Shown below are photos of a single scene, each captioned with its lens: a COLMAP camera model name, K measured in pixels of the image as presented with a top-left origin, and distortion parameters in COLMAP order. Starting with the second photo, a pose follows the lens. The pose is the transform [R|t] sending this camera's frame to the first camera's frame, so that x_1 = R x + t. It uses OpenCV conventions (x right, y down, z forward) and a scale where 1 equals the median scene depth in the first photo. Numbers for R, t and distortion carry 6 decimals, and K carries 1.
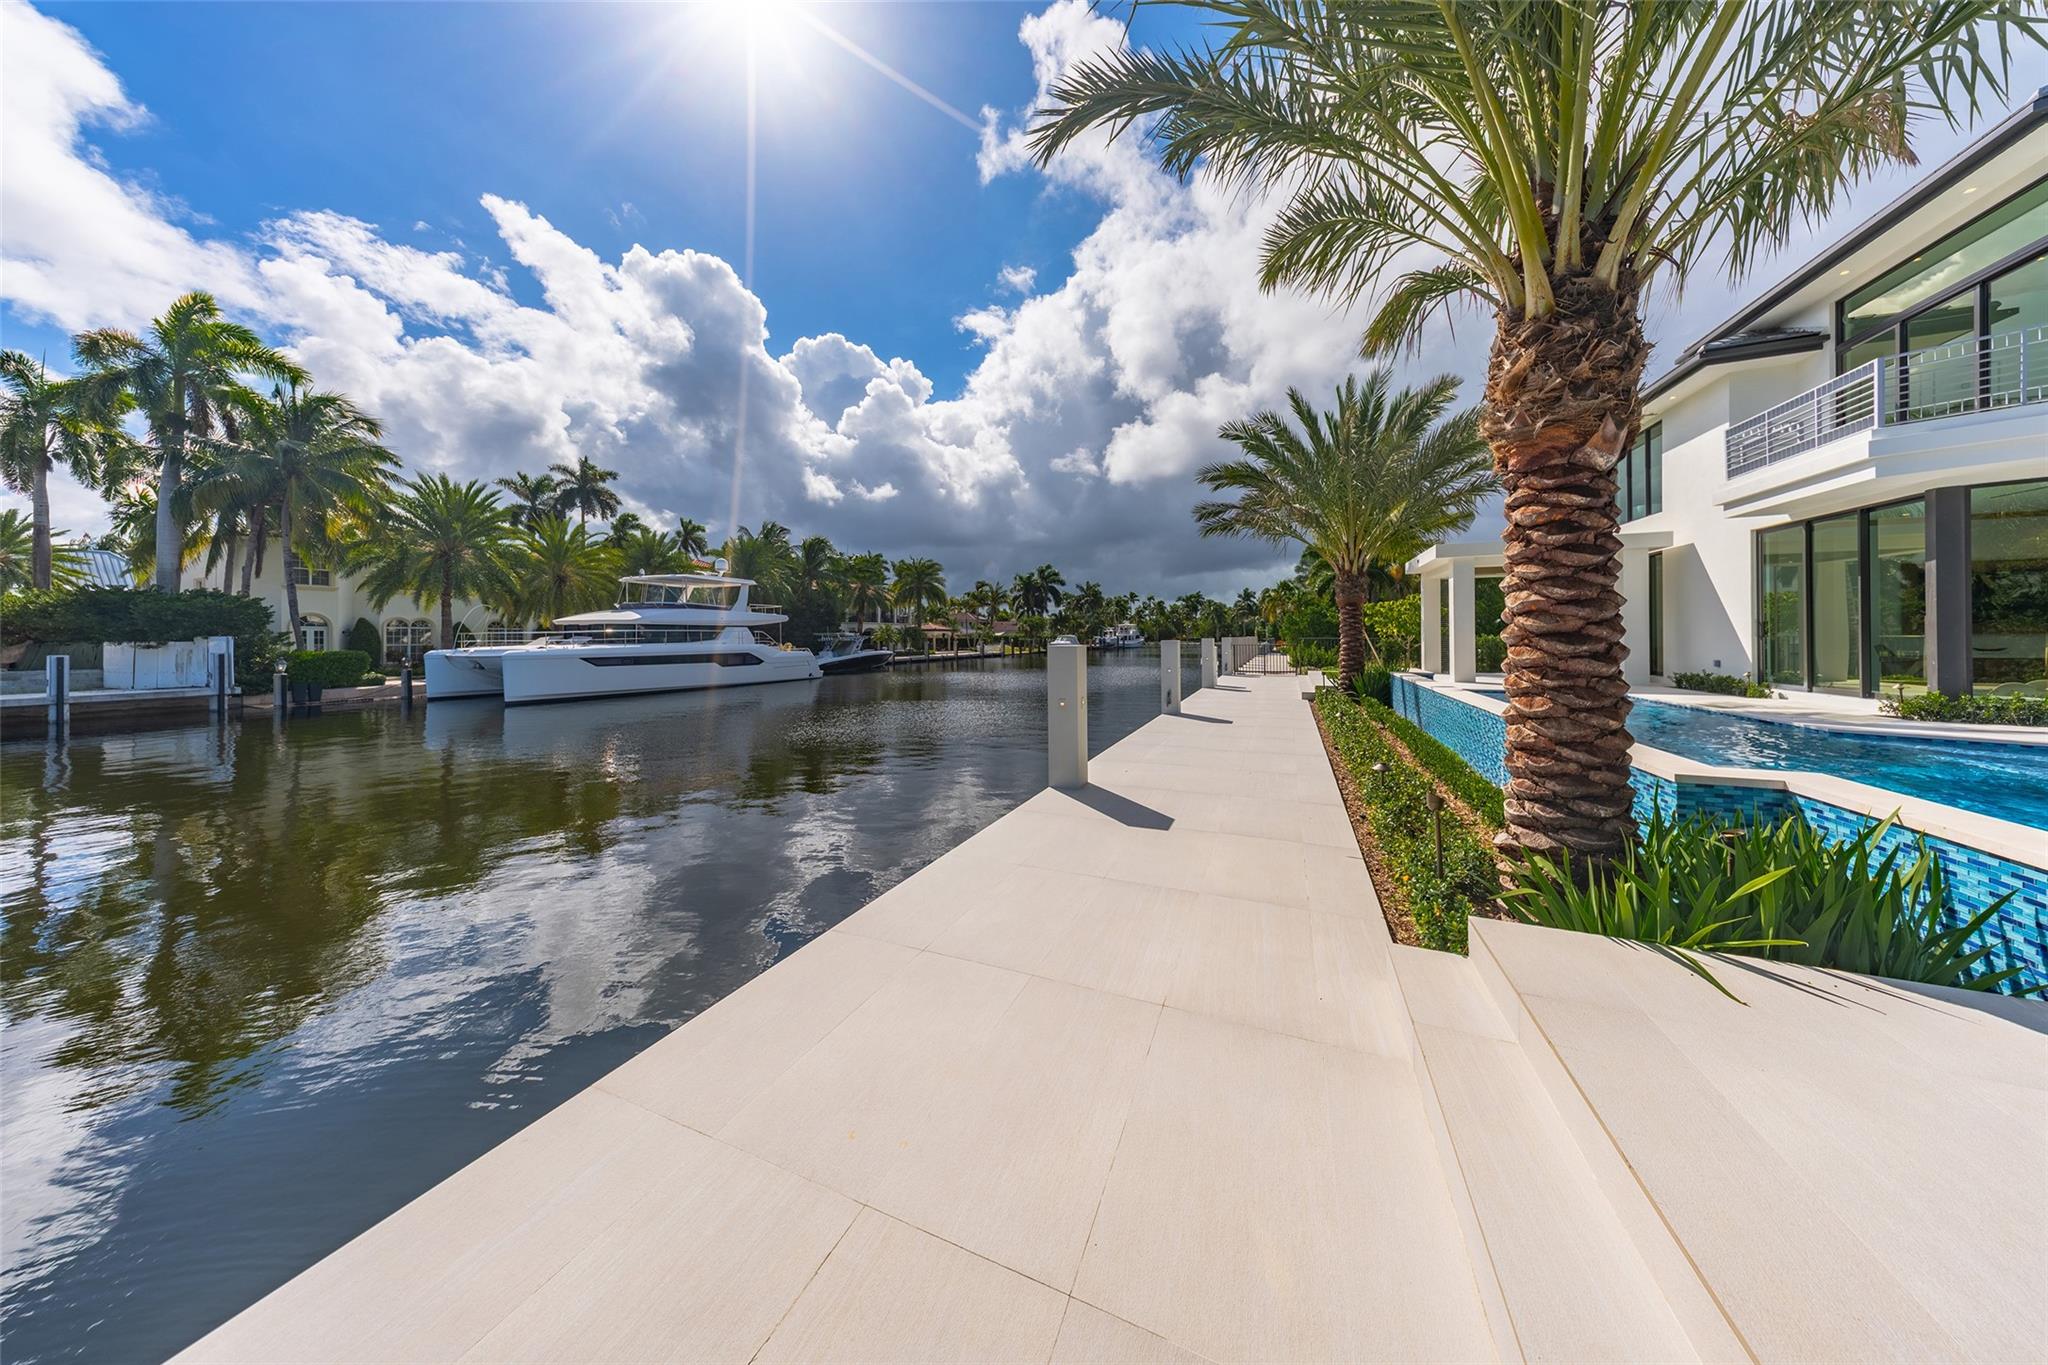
lens RADIAL K [[591.7, 0, 1034.8], [0, 591.7, 634.8], [0, 0, 1]] dist [0.014848, -0.001317]
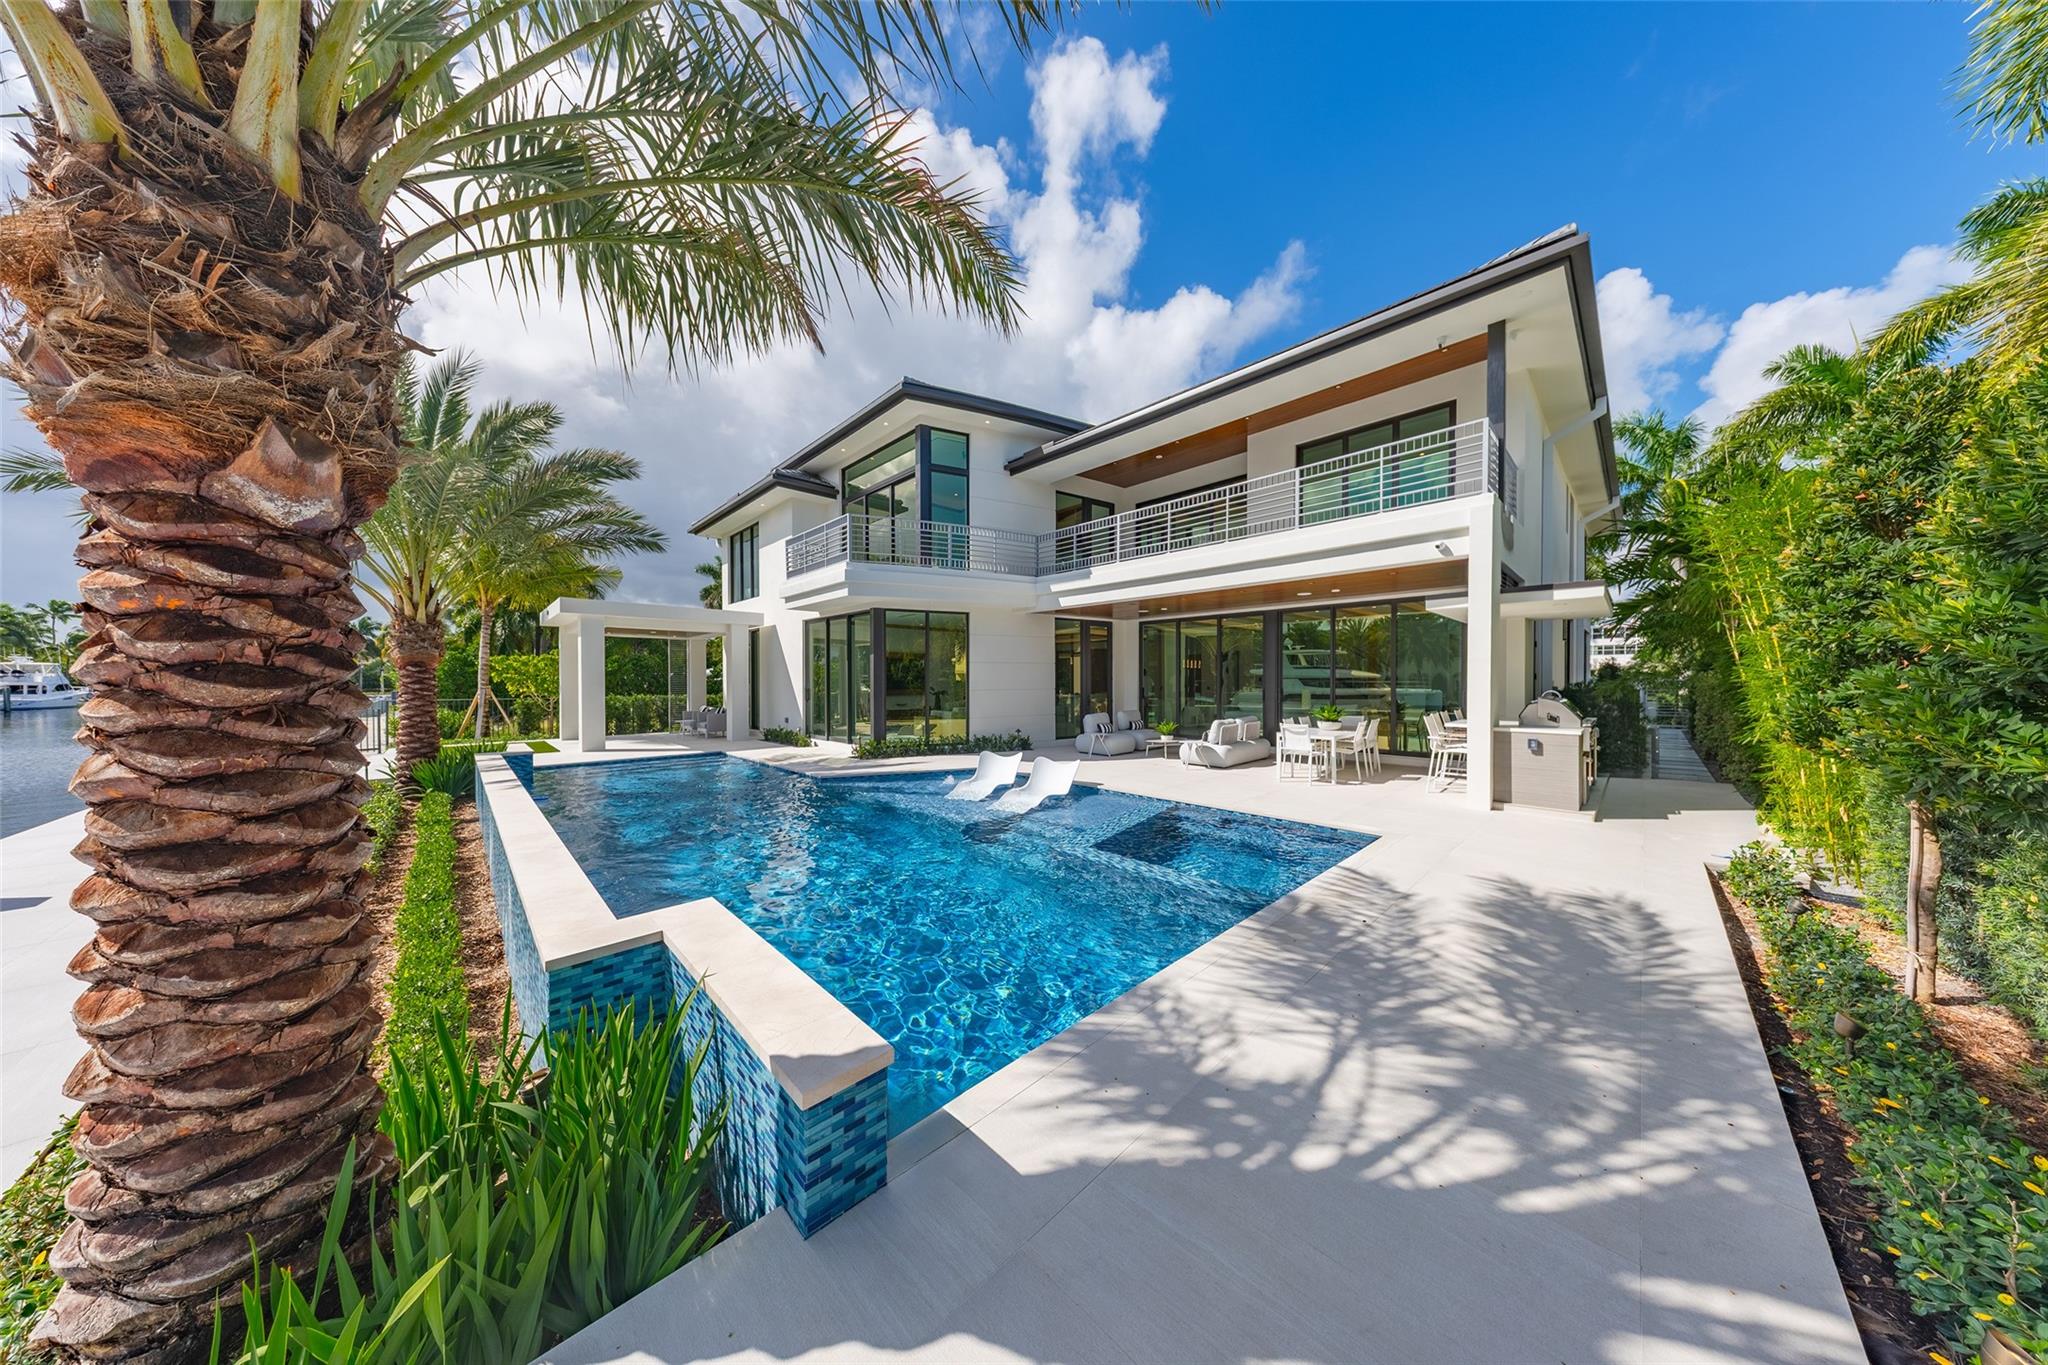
lens RADIAL K [[591.7, 0, 1018.2], [0, 591.7, 678.2], [0, 0, 1]] dist [0.014848, -0.001317]
pose [[0.393961, 0.011093, 0.919060, 0.140502], [-0.004741, 0.999938, -0.010037, -0.027288], [-0.919115, -0.000403, 0.393990, 0.037856]]
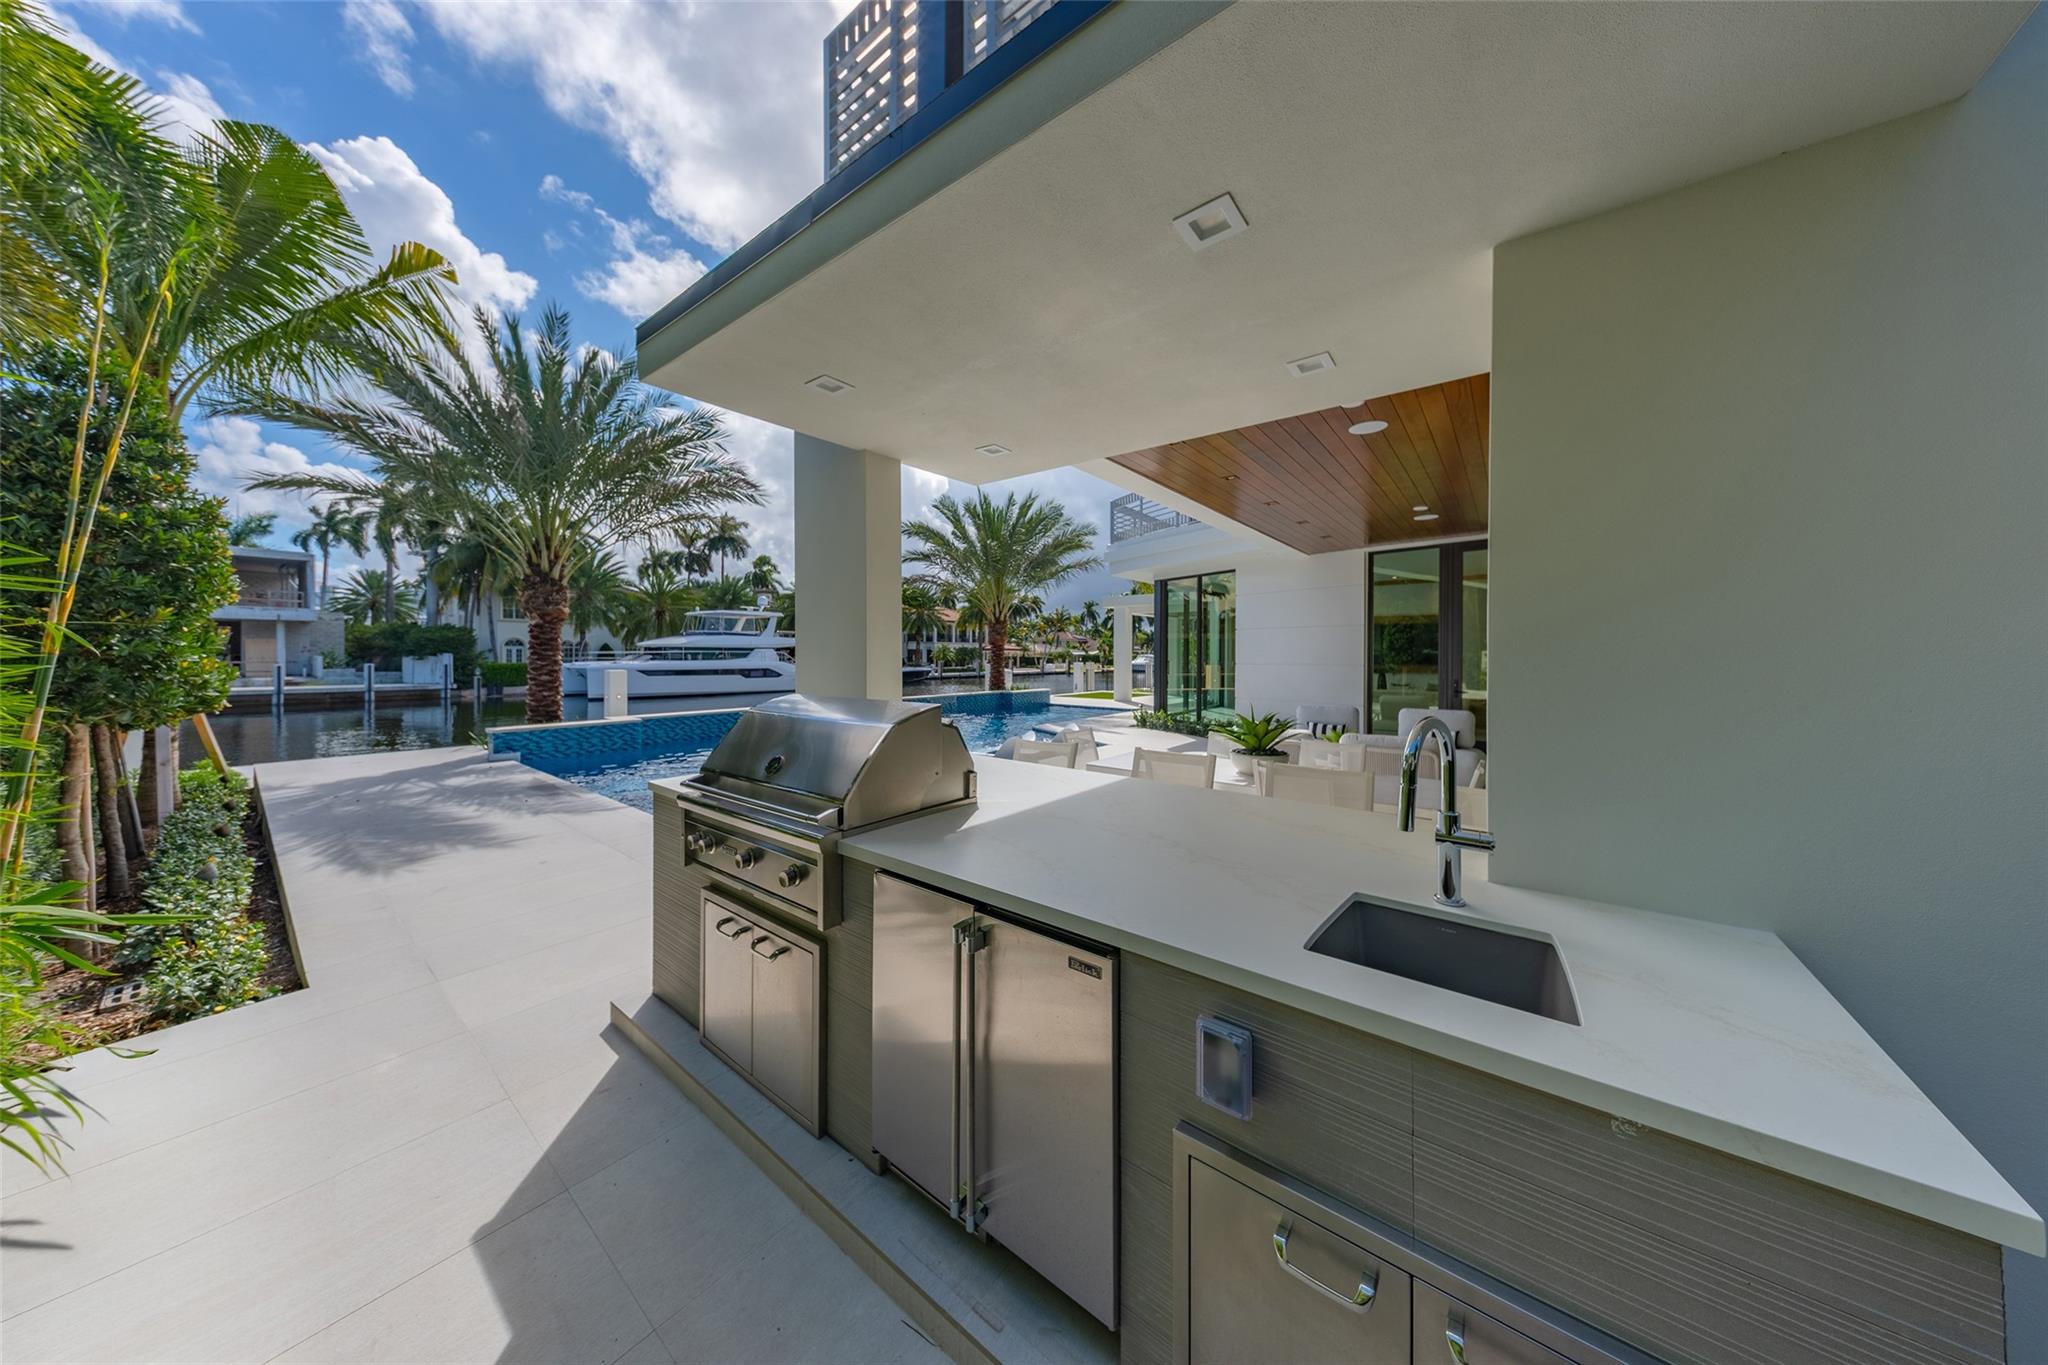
lens RADIAL K [[591.7, 0, 1029.7], [0, 591.7, 641.1], [0, 0, 1]] dist [0.014848, -0.001317]
pose [[0.970410, 0.005939, -0.241390, 0.911027], [-0.010313, 0.999805, -0.016860, -0.030425], [0.241243, 0.018851, 0.970282, -0.333396]]
